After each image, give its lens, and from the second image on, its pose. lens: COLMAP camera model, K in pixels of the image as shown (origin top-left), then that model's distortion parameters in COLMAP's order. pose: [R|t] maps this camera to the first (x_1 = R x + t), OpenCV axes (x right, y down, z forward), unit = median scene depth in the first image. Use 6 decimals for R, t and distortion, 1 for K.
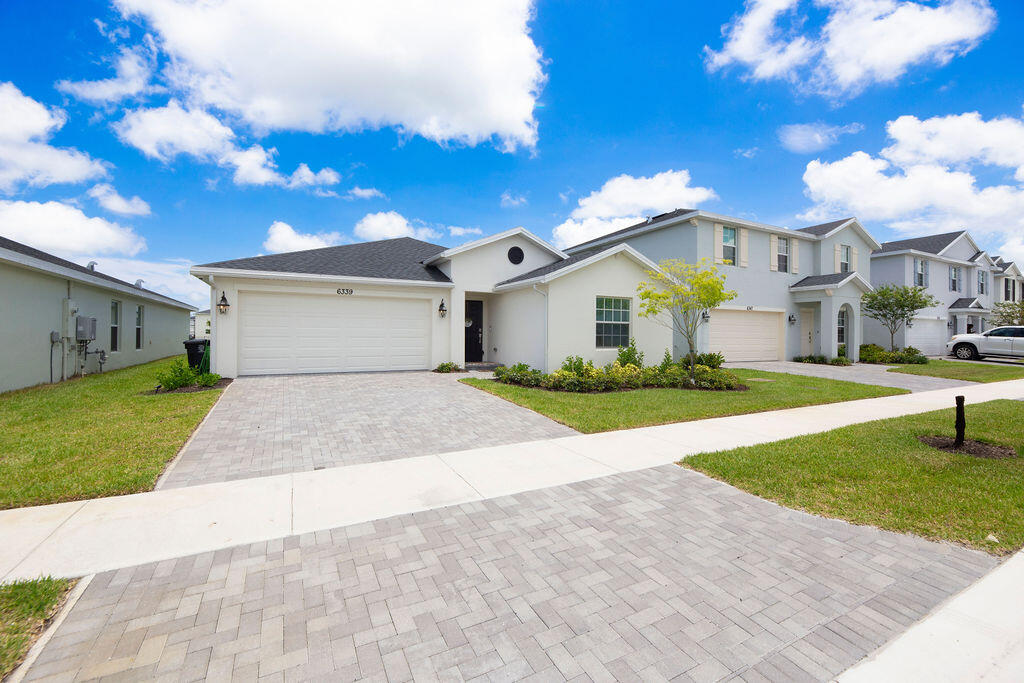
lens RADIAL K [[432.1, 0, 512.0], [0, 432.1, 341.5], [0, 0, 1]] dist [0.014028, 0.000304]
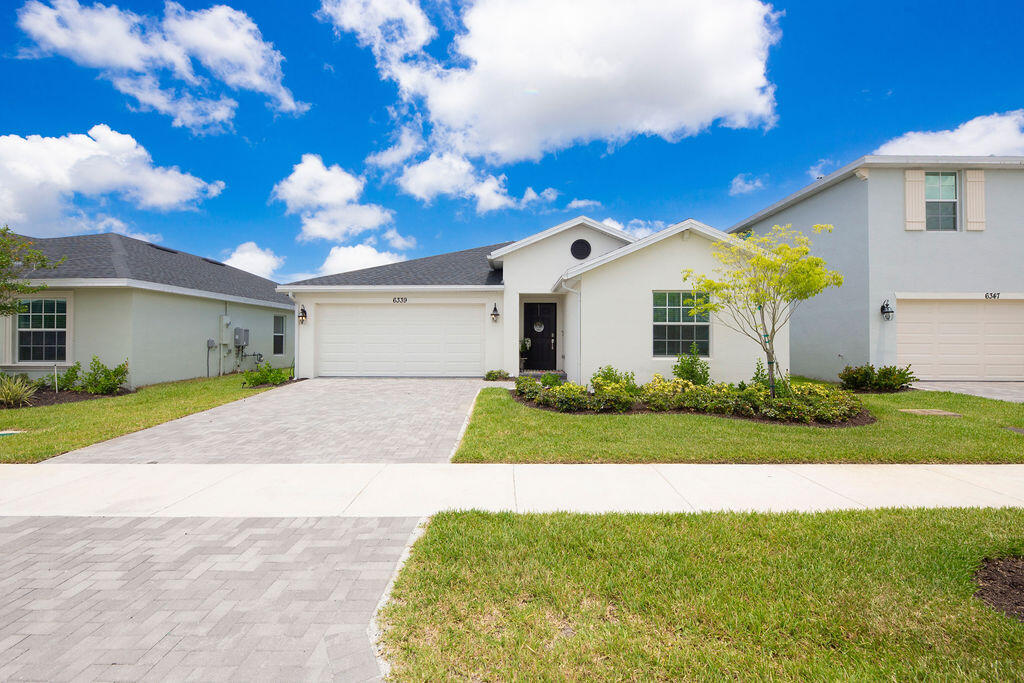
lens RADIAL K [[443.9, 0, 512.0], [0, 443.9, 341.5], [0, 0, 1]] dist [-0.003185, -0.000401]
pose [[0.880393, -0.003647, -0.474230, 0.343466], [-0.003024, 0.999907, -0.013304, -0.000910], [0.474234, 0.013147, 0.880300, 0.166716]]
